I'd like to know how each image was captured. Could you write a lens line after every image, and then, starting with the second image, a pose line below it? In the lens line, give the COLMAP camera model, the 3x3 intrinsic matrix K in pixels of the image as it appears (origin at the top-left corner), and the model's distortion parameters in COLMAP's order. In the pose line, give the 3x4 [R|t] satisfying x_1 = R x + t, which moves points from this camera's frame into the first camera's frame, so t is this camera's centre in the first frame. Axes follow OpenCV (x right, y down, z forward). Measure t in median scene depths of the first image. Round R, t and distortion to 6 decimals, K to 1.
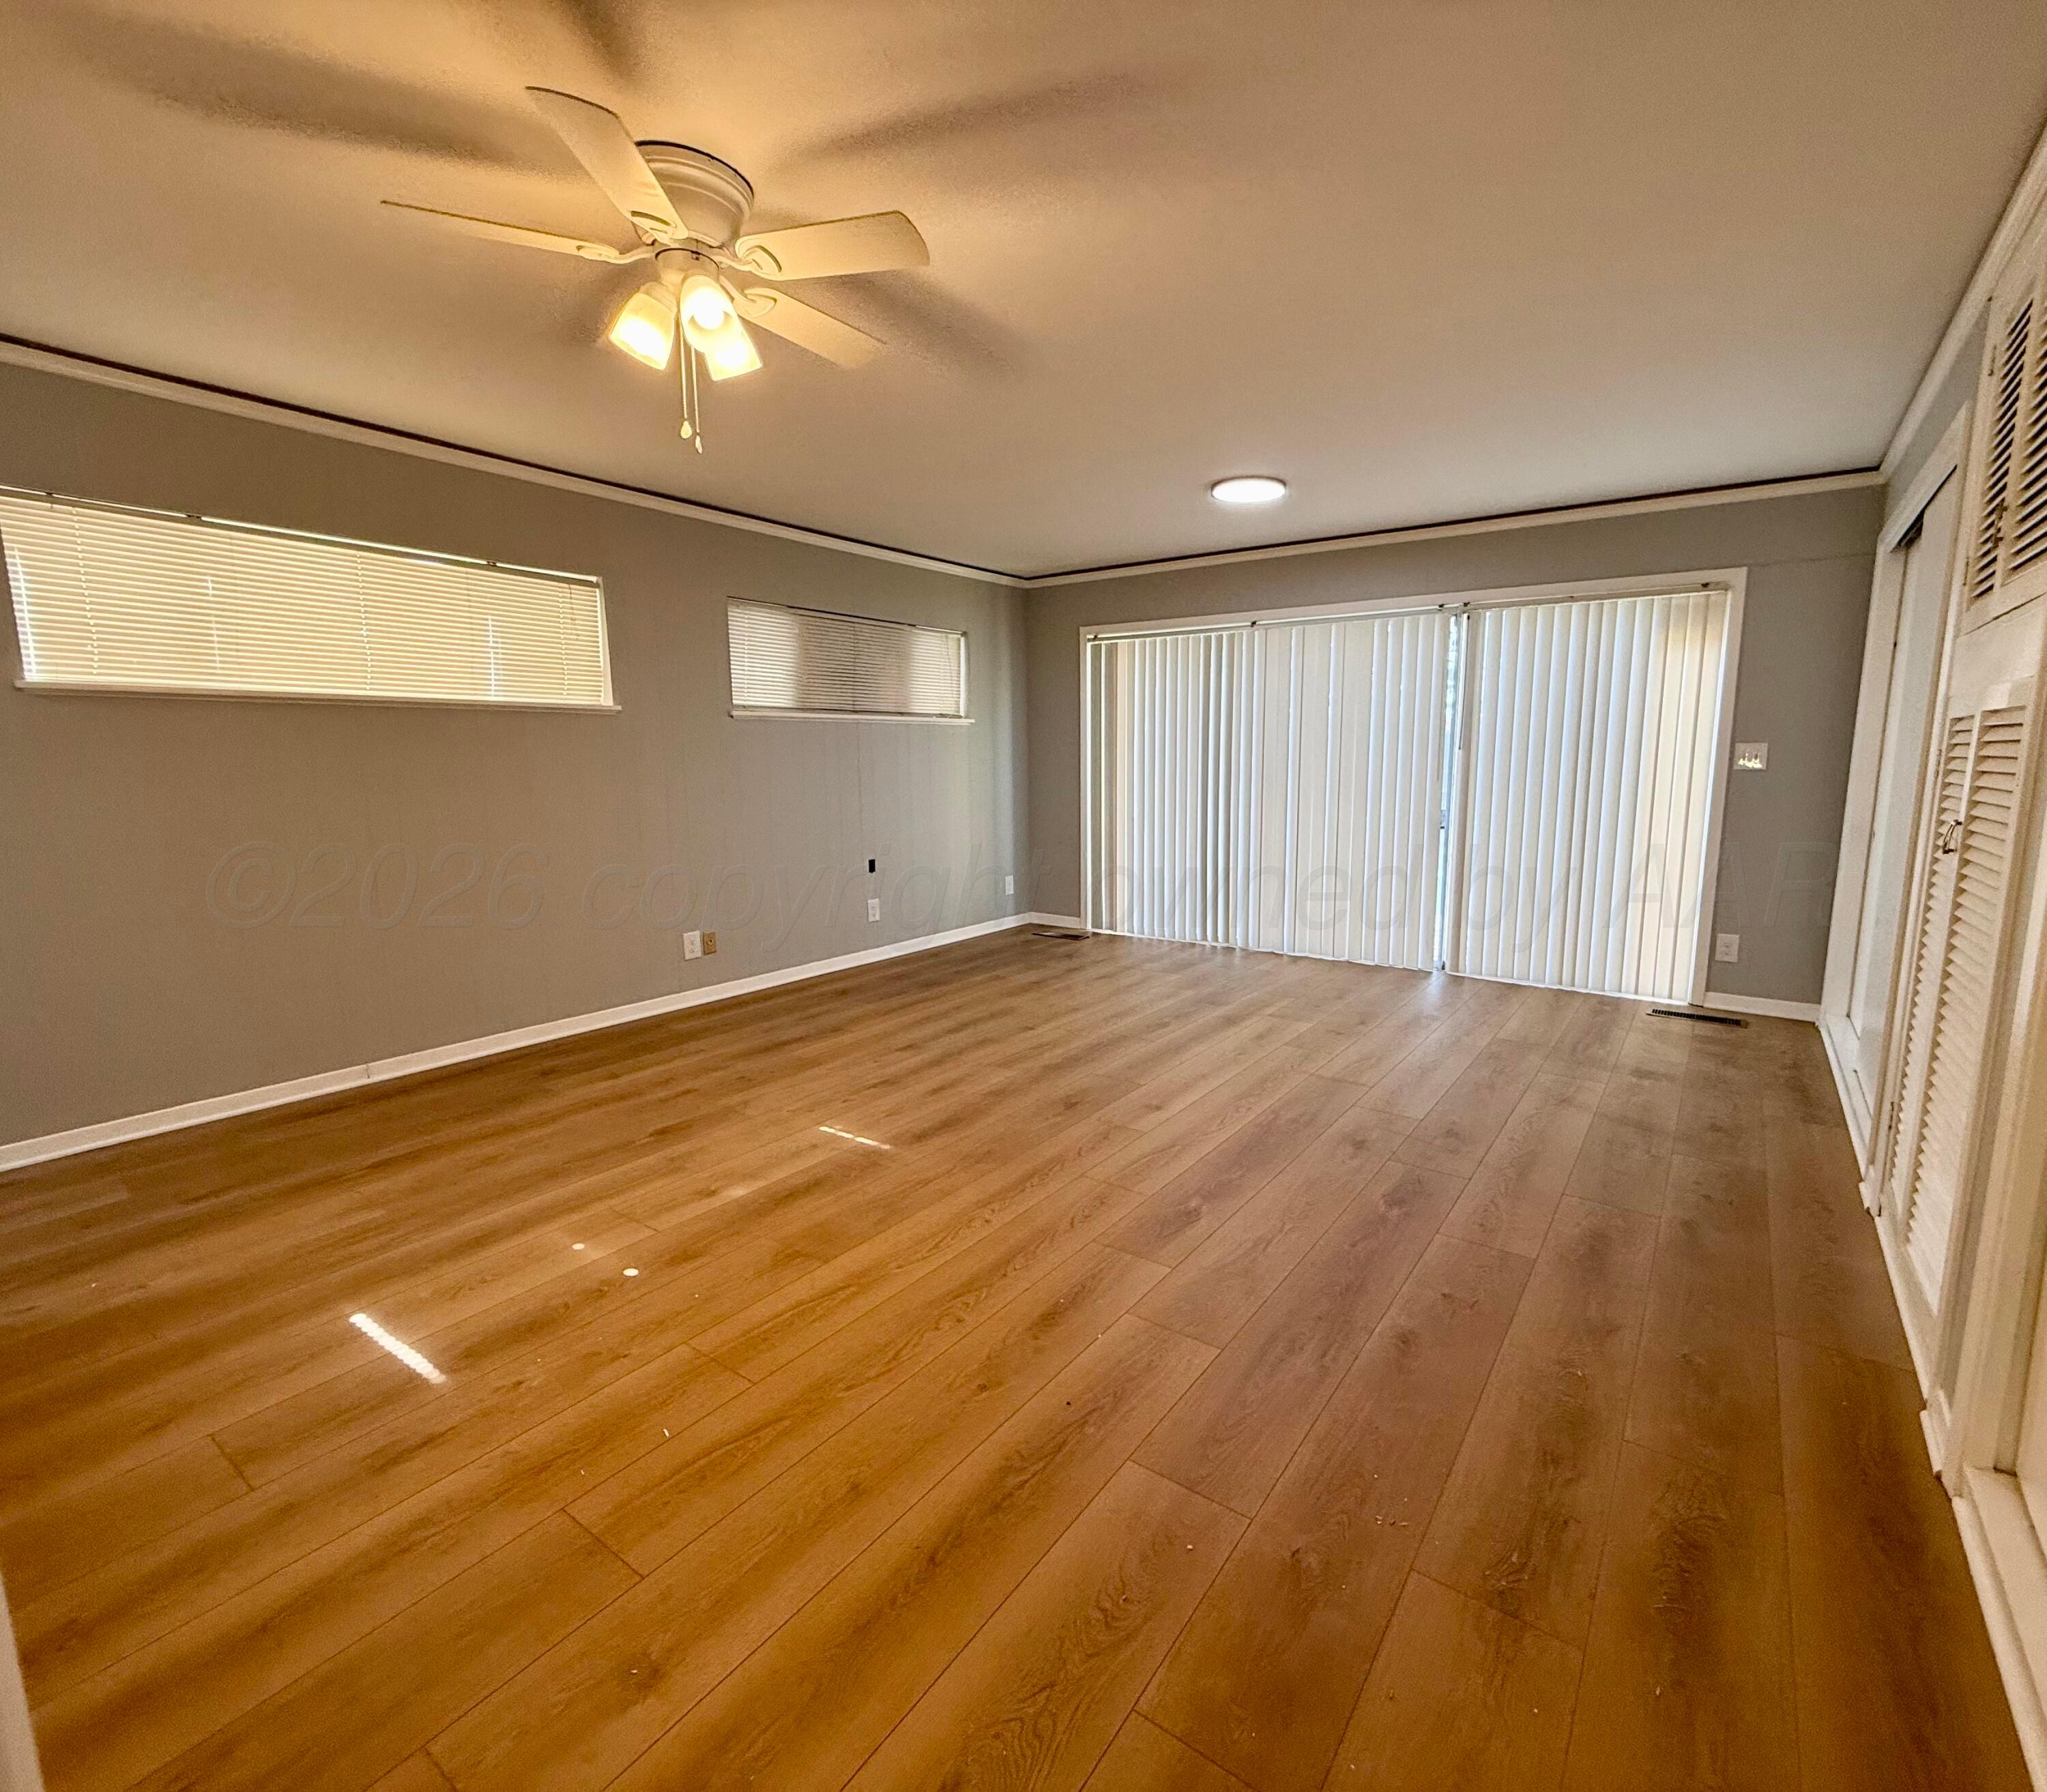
lens RADIAL K [[958.8, 0, 1077.6], [0, 958.8, 890.8], [0, 0, 1]] dist [0.003690, 0.000096]
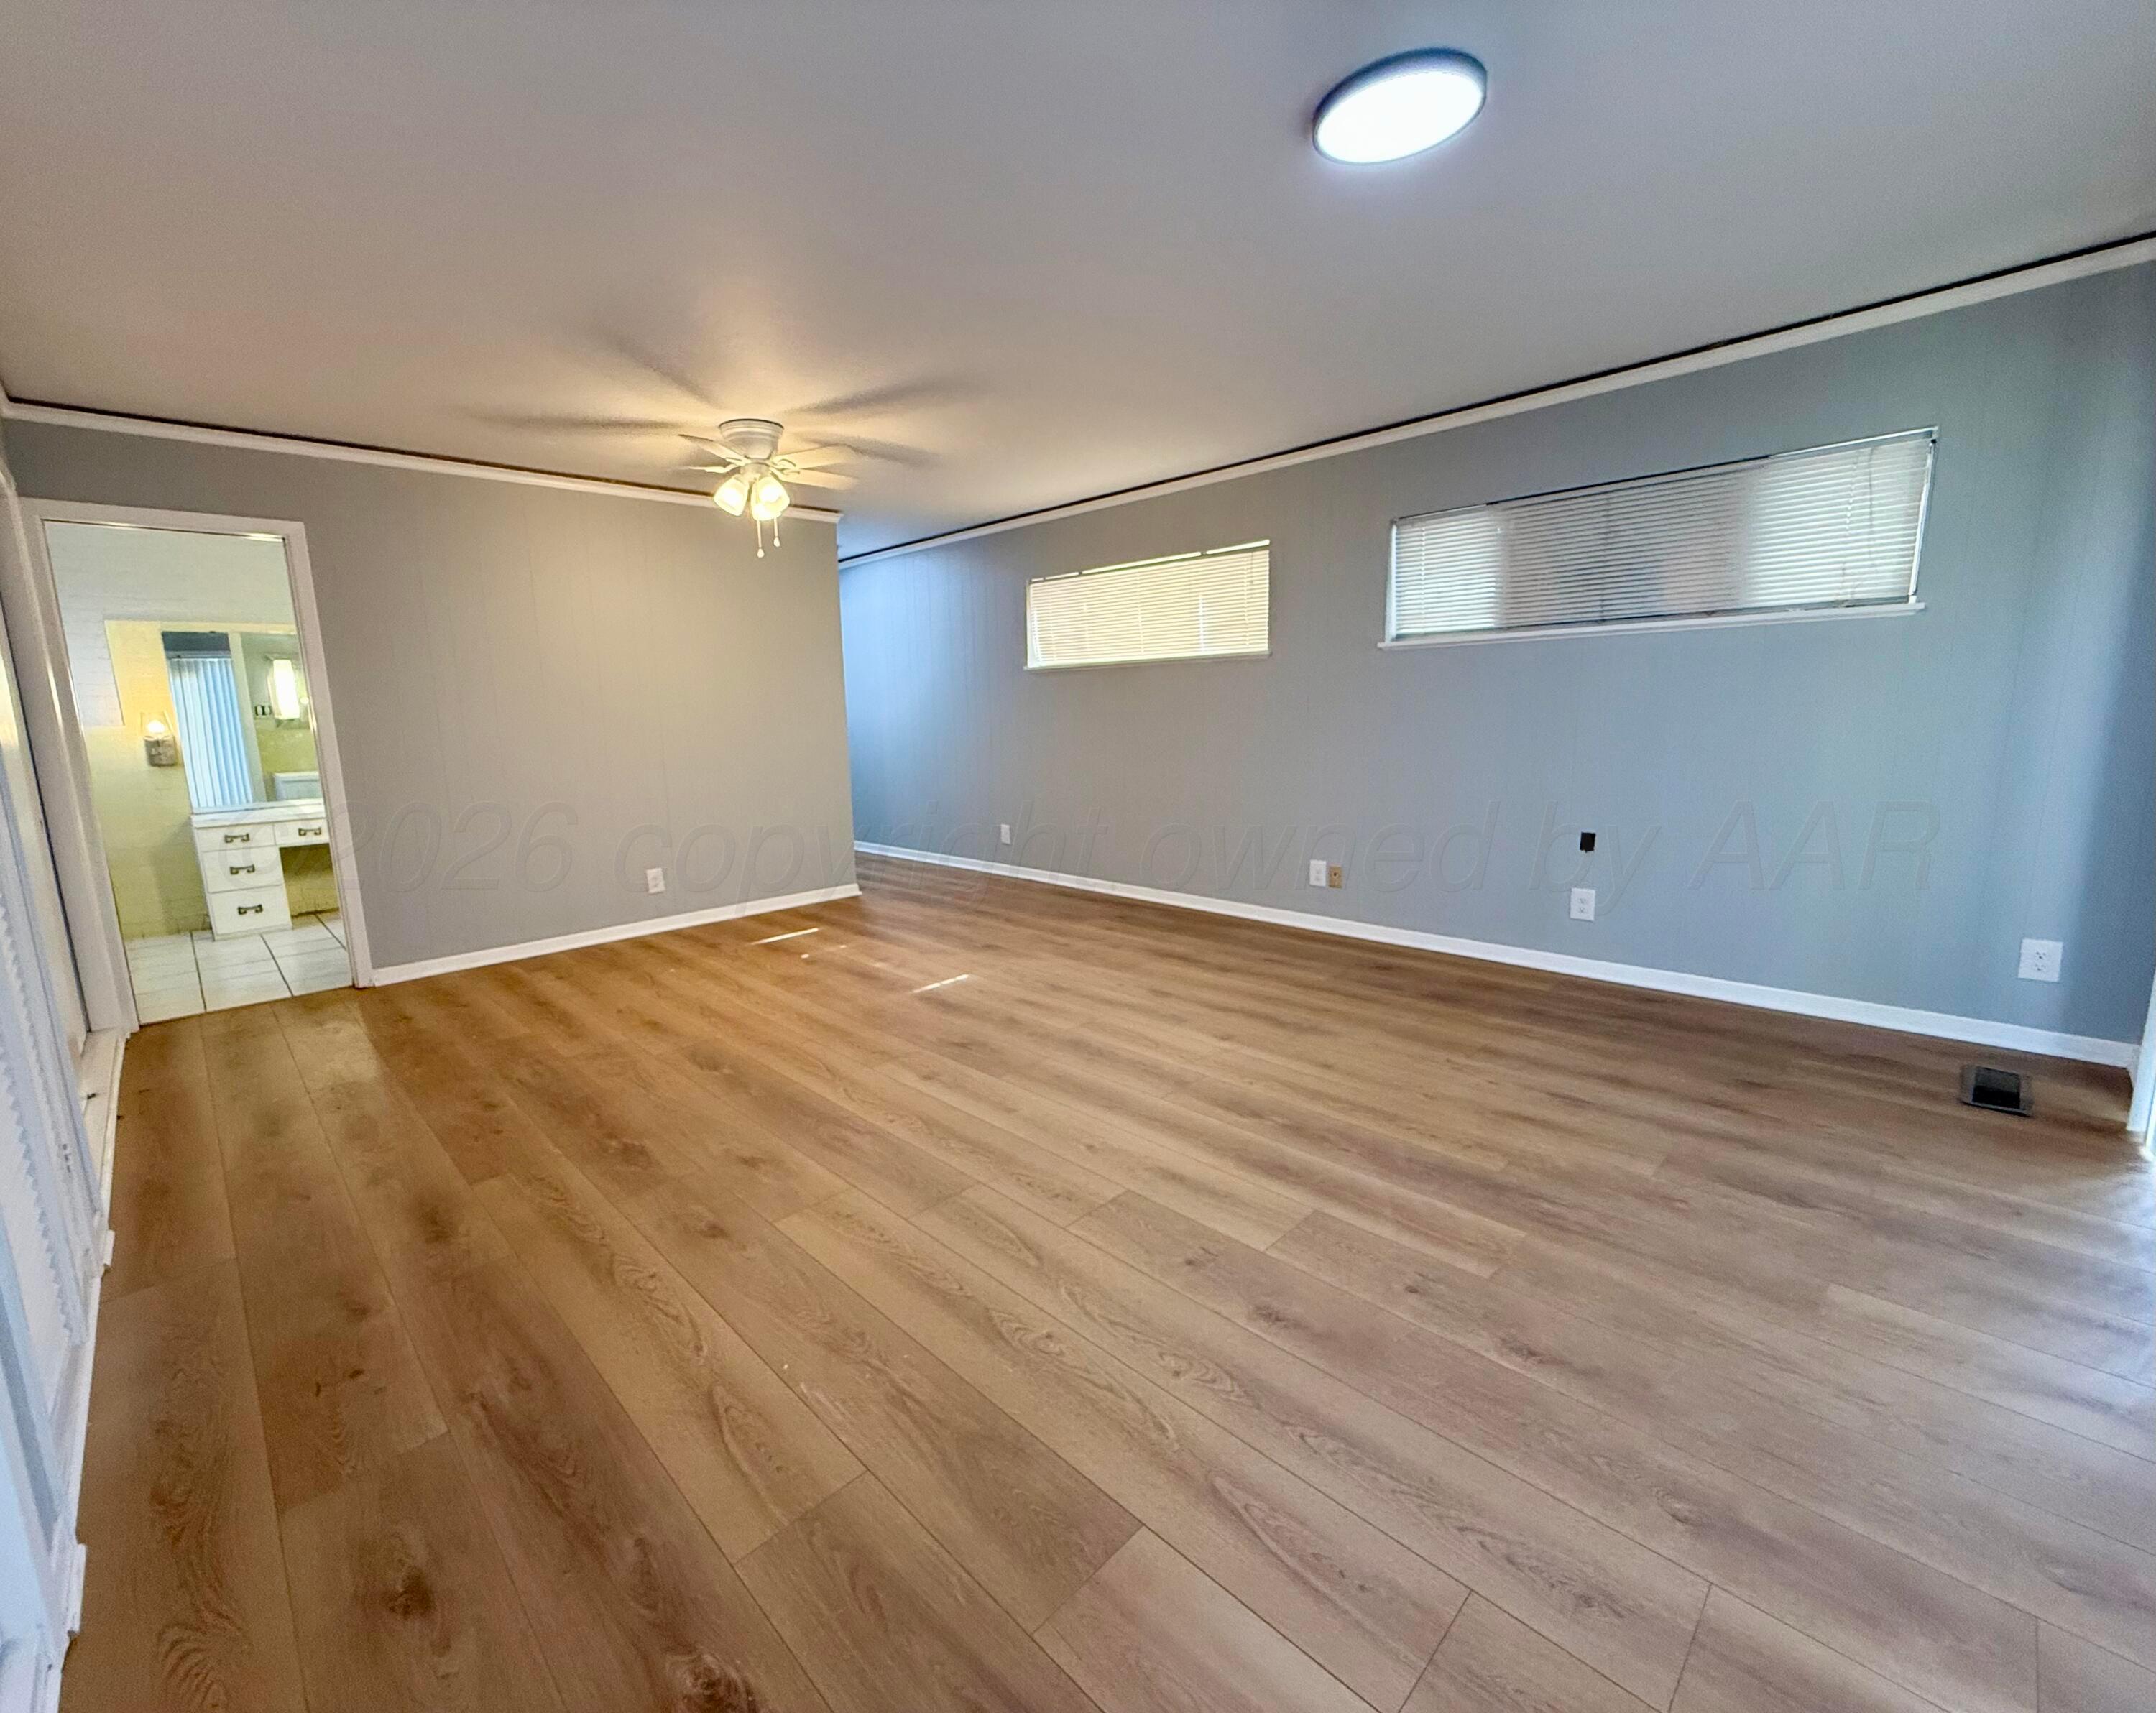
lens RADIAL K [[916.9, 0, 1010.4], [0, 916.9, 861.3], [0, 0, 1]] dist [0.000589, 0.000020]
pose [[-0.223403, 0.173522, -0.959156, 0.728907], [-0.108912, 0.973421, 0.201470, -0.140026], [0.968622, 0.149472, -0.198566, 0.999942]]
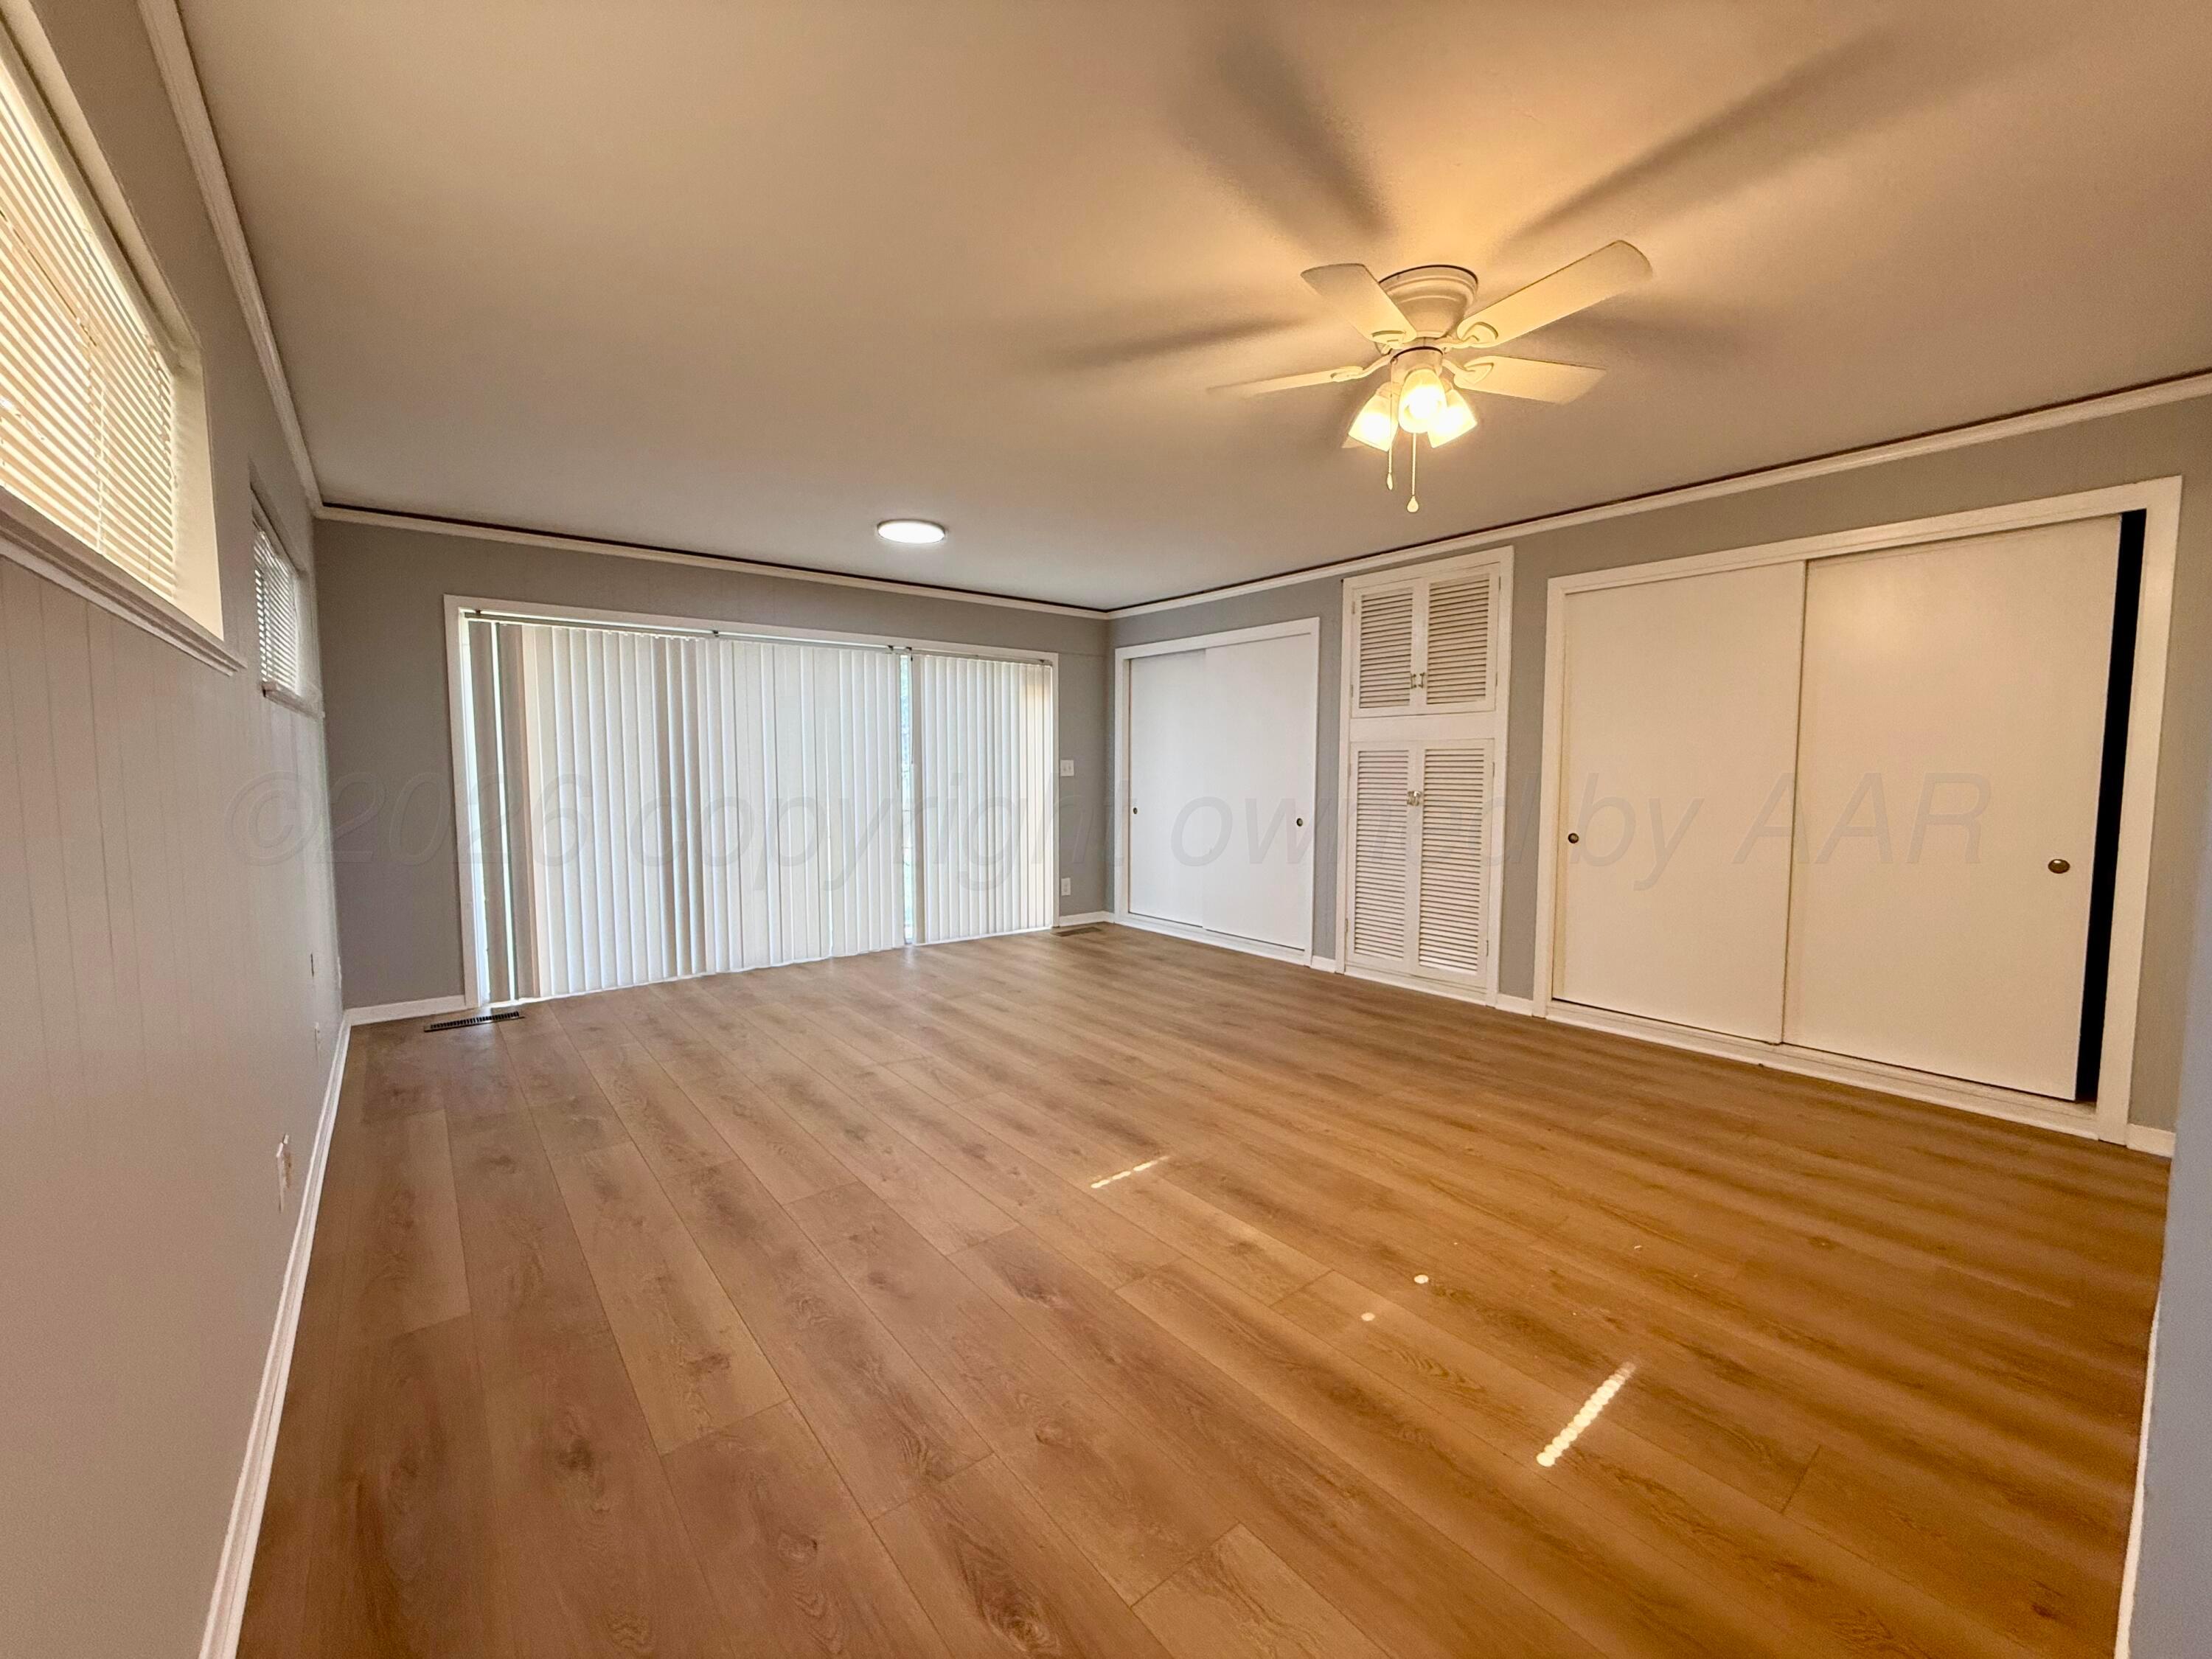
lens RADIAL K [[878.4, 0, 1106.0], [0, 878.4, 829.5], [0, 0, 1]] dist [0.001630, 0.000218]
pose [[0.292153, -0.069977, 0.953808, -0.780634], [0.137931, 0.989976, 0.030382, -0.078135], [-0.946373, 0.122683, 0.298876, 0.544454]]
